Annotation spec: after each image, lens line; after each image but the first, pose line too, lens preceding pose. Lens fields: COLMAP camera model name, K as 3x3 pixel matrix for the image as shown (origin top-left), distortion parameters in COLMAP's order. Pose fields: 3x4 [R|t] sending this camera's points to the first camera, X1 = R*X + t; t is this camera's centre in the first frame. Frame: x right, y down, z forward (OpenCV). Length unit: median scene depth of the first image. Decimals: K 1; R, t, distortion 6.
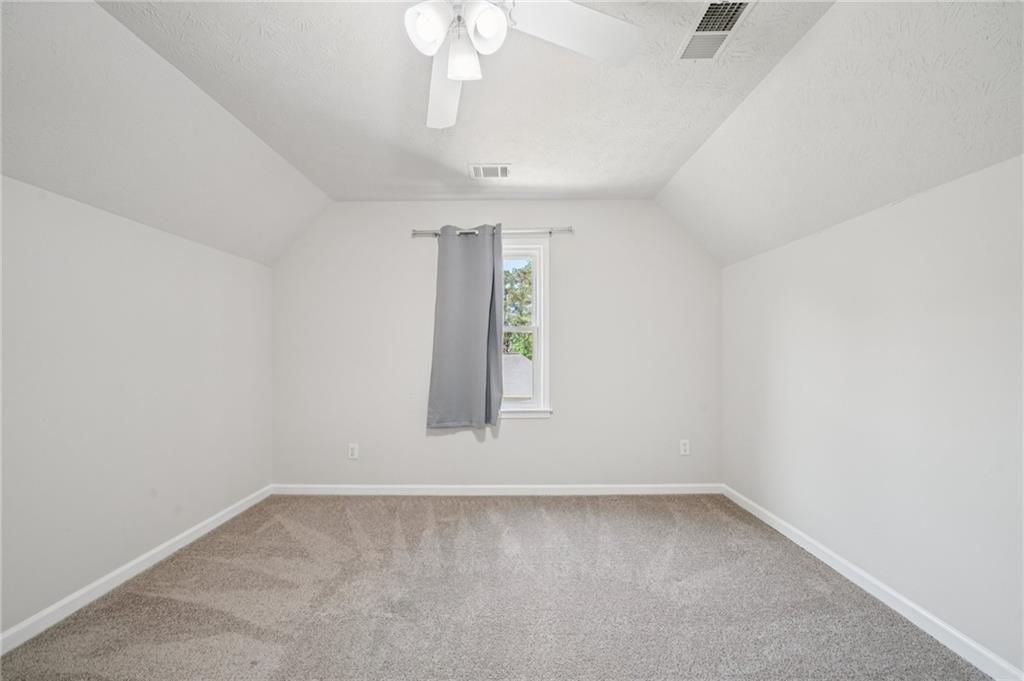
lens RADIAL K [[362.9, 0, 533.4], [0, 362.9, 348.3], [0, 0, 1]] dist [-0.004003, -0.000118]
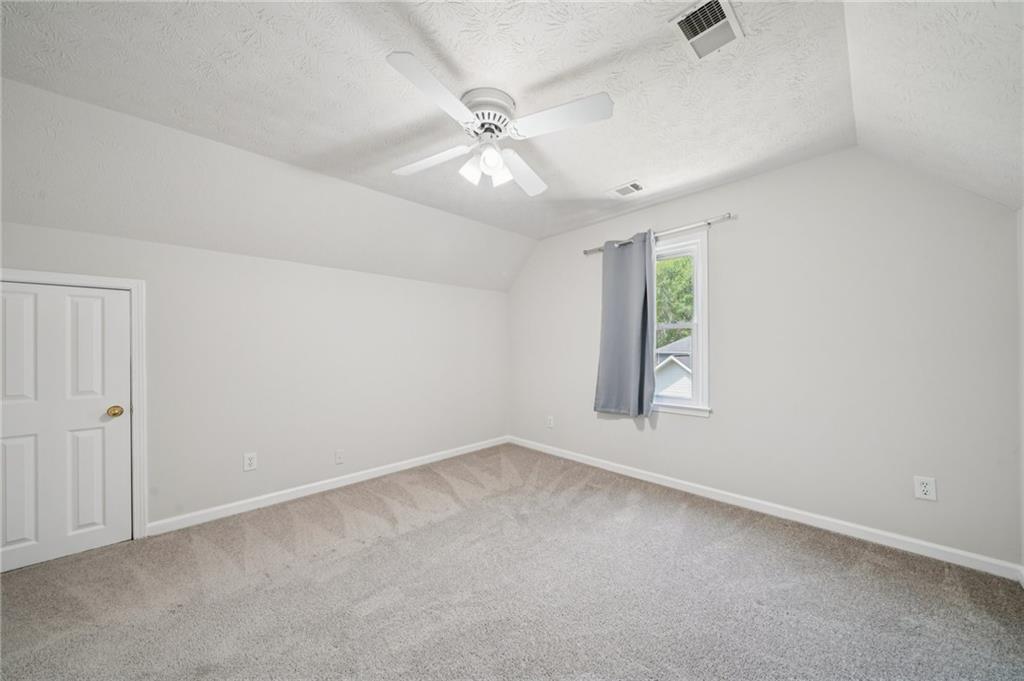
lens RADIAL K [[362.9, 0, 508.6], [0, 362.9, 346.3], [0, 0, 1]] dist [-0.004003, -0.000118]
pose [[0.683694, -0.003138, -0.729762, 0.401542], [0.011491, 0.999913, 0.006465, -0.009058], [0.729678, -0.012806, 0.683671, -0.042027]]
